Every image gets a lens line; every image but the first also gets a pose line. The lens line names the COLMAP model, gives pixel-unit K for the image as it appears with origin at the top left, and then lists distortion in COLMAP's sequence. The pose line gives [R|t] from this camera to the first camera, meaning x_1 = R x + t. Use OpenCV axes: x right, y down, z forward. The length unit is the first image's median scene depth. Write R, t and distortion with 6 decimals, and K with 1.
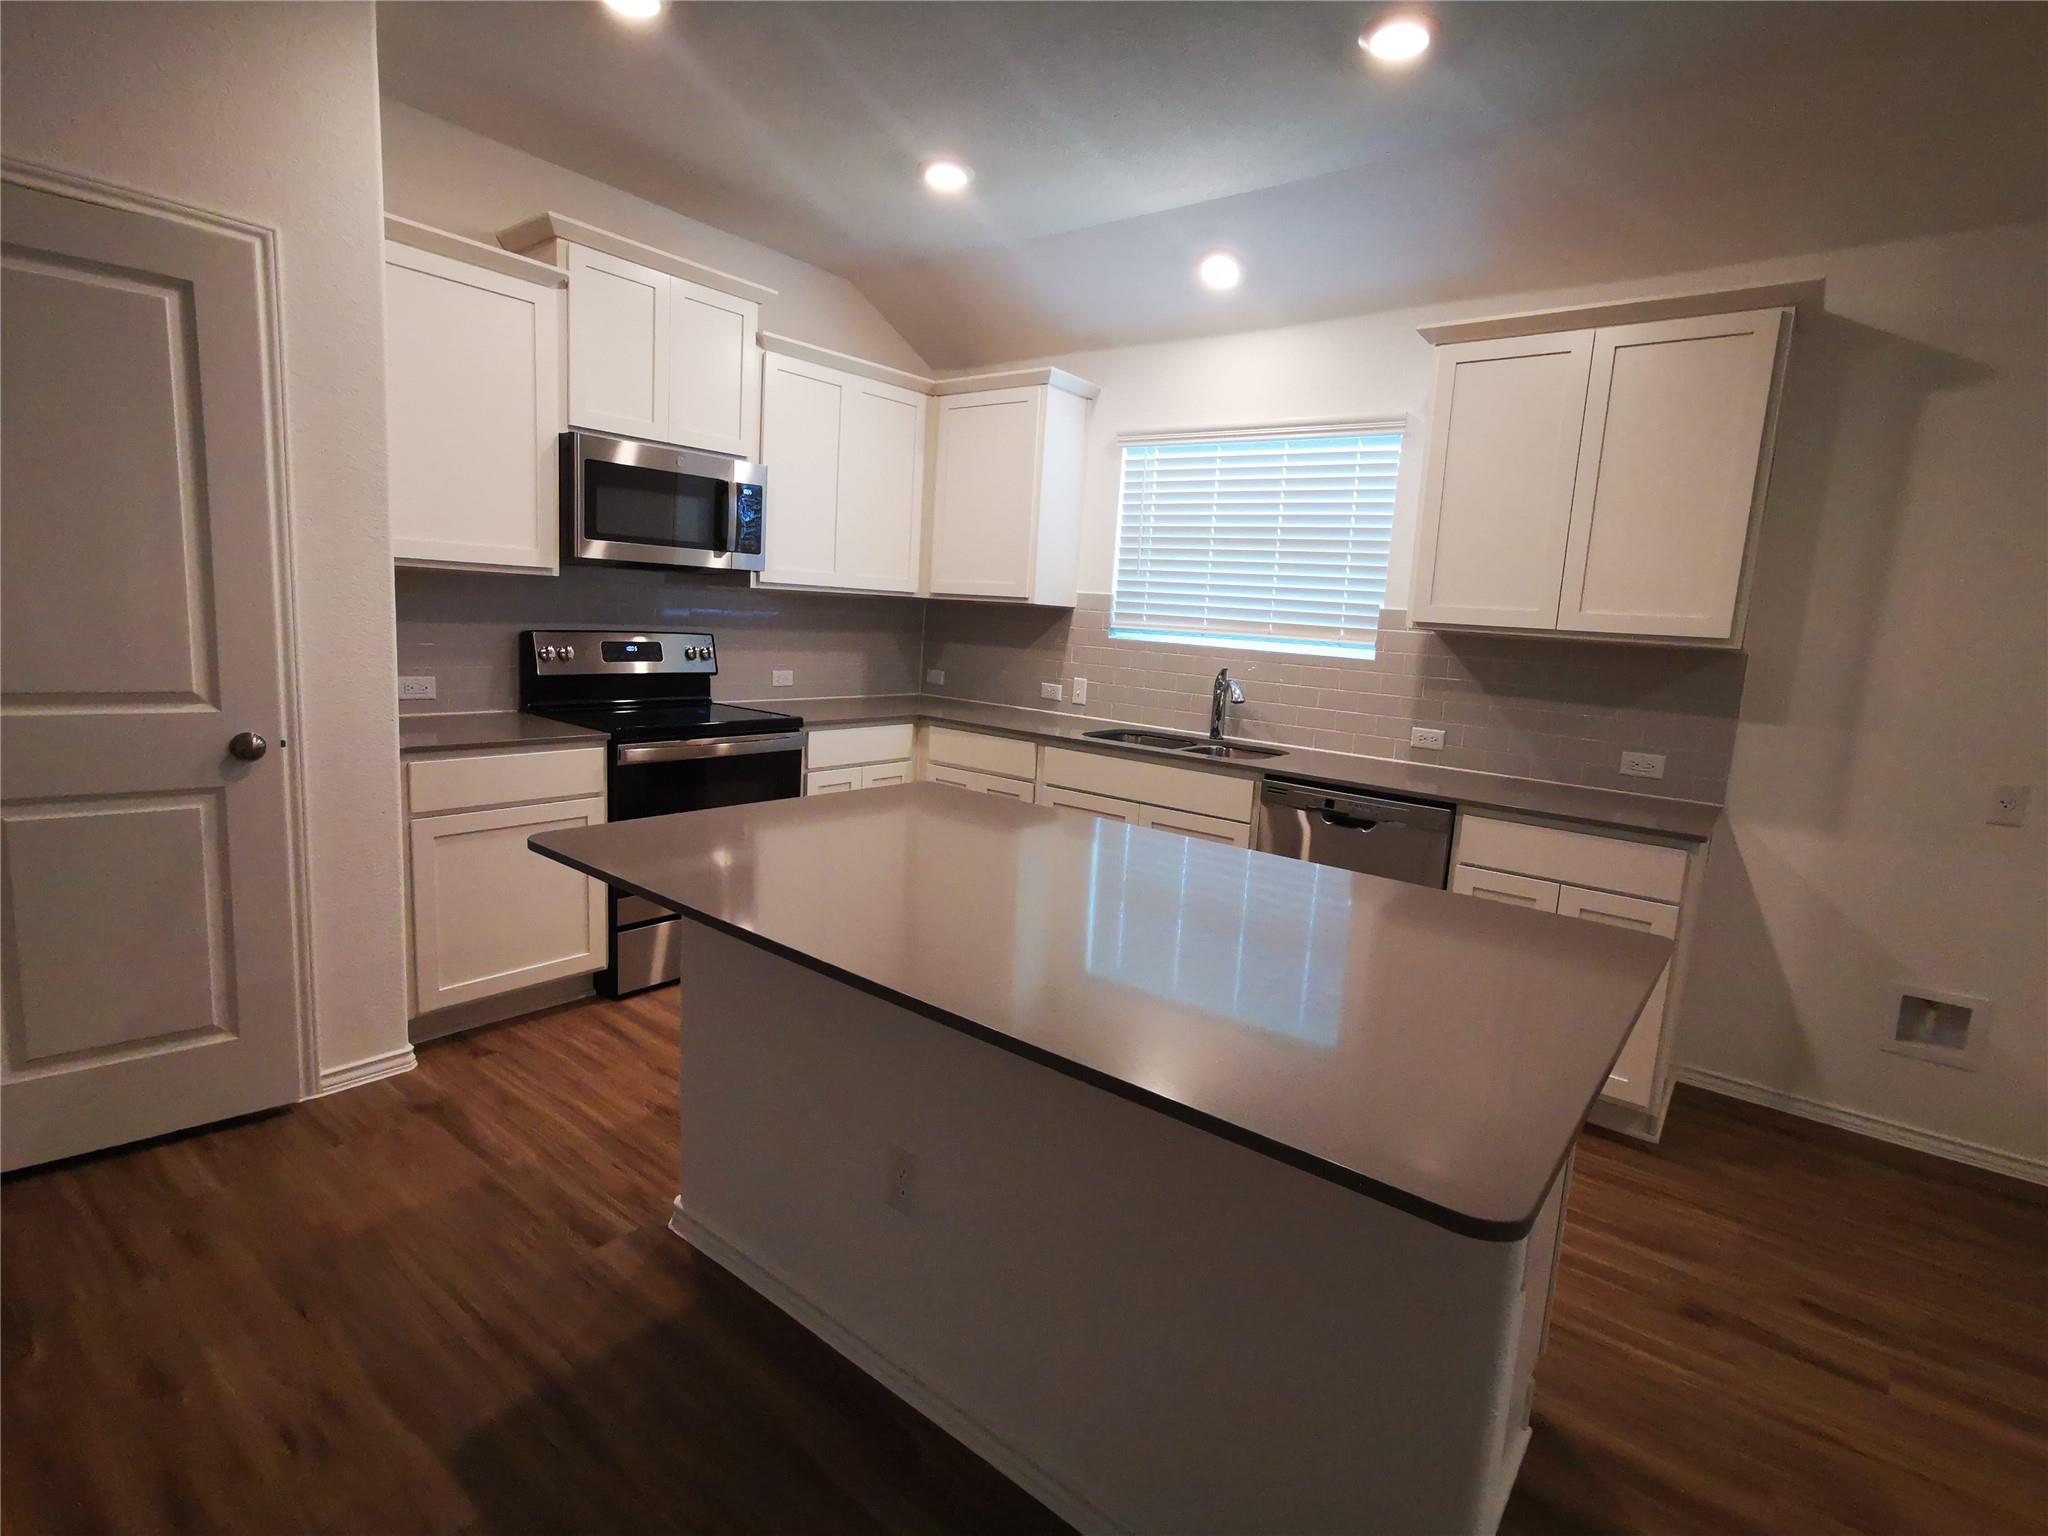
lens RADIAL K [[1004.7, 0, 1033.5], [0, 1004.7, 748.0], [0, 0, 1]] dist [-0.001525, 0.003141]
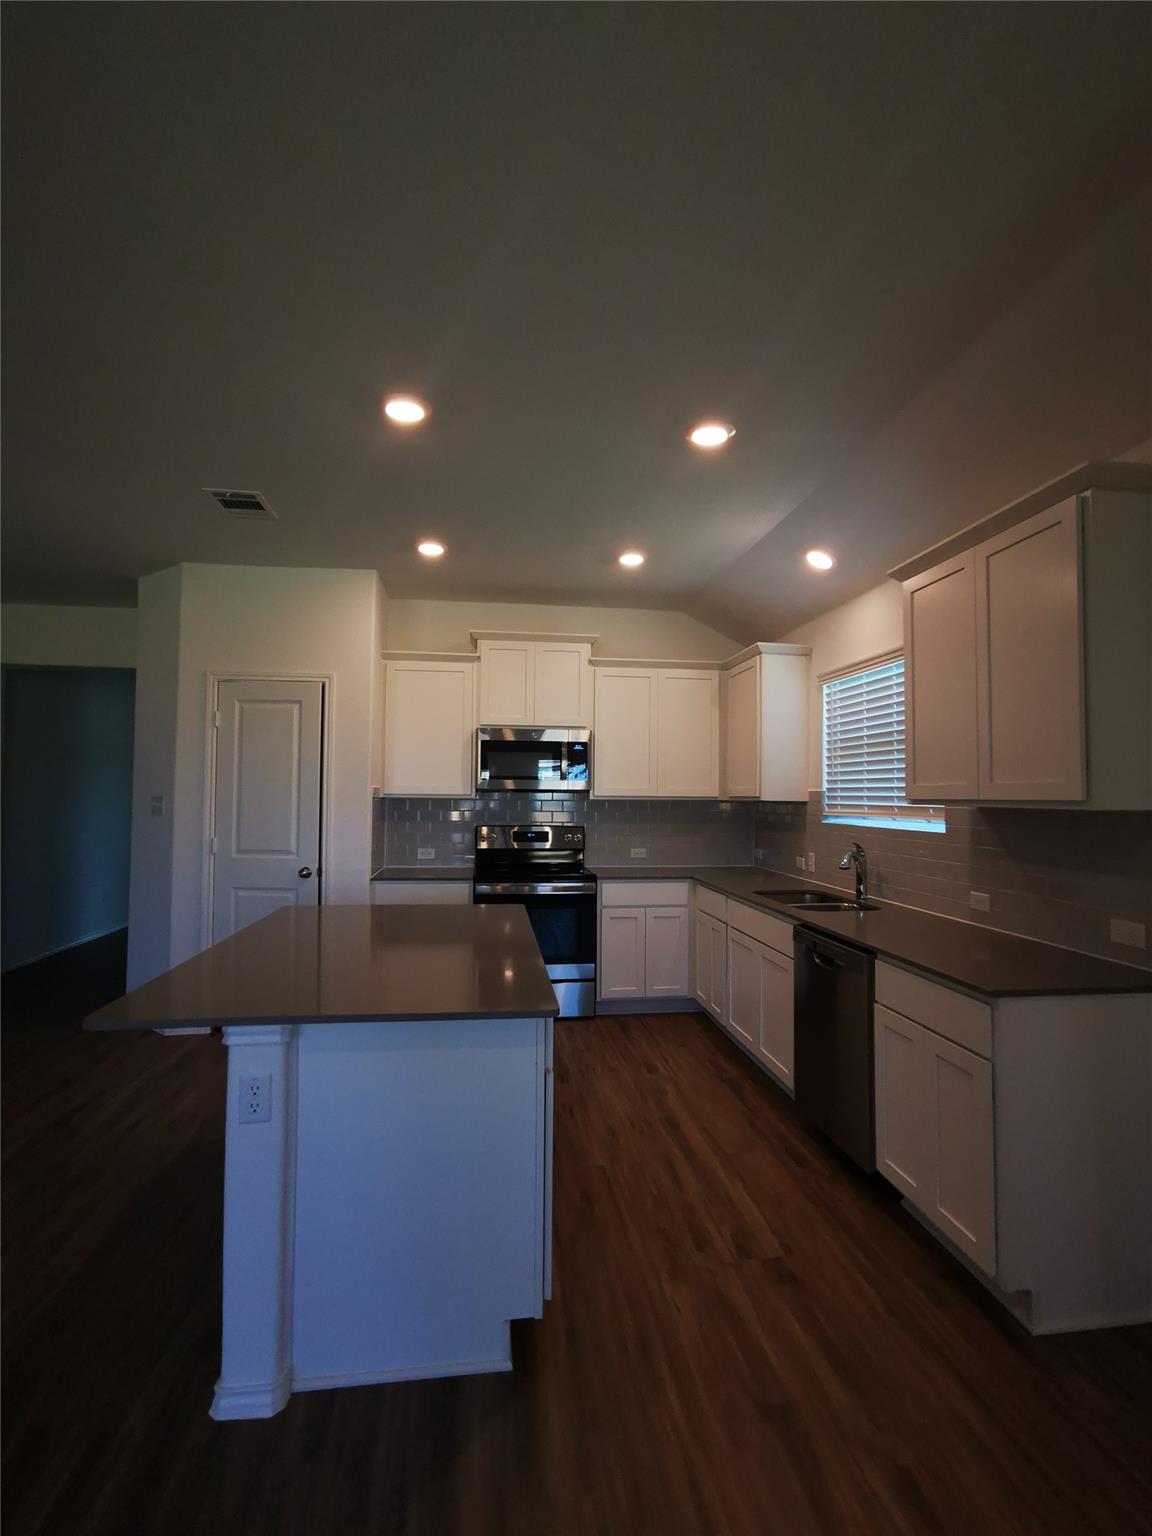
lens RADIAL K [[739.8, 0, 587.9], [0, 739.8, 775.4], [0, 0, 1]] dist [0.018866, 0.001794]
pose [[0.718624, -0.073602, -0.691493, 0.642421], [-0.062282, 0.983575, -0.169417, 0.018265], [0.692604, 0.164814, 0.702236, 0.097142]]
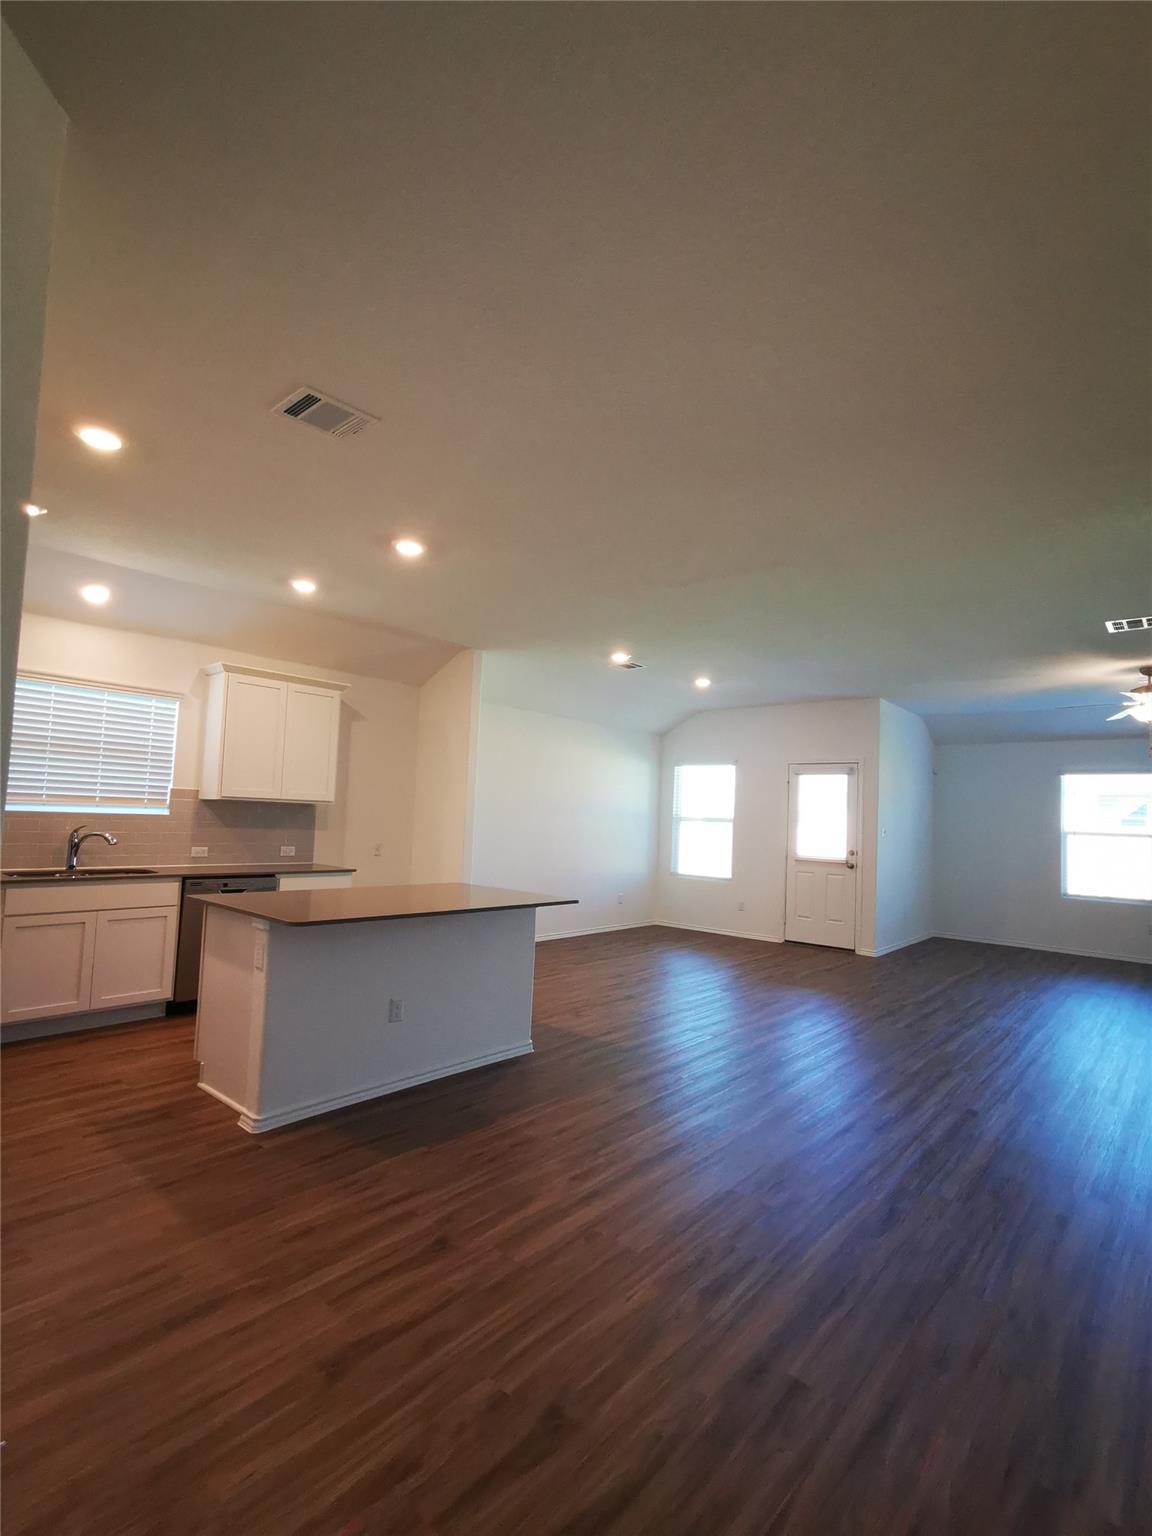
lens RADIAL K [[739.8, 0, 578.9], [0, 739.8, 770.9], [0, 0, 1]] dist [0.018866, 0.001794]
pose [[0.050104, 0.005804, 0.998727, -1.034670], [0.102427, 0.994681, -0.010919, -0.076050], [-0.993478, 0.102844, 0.049243, 0.150388]]
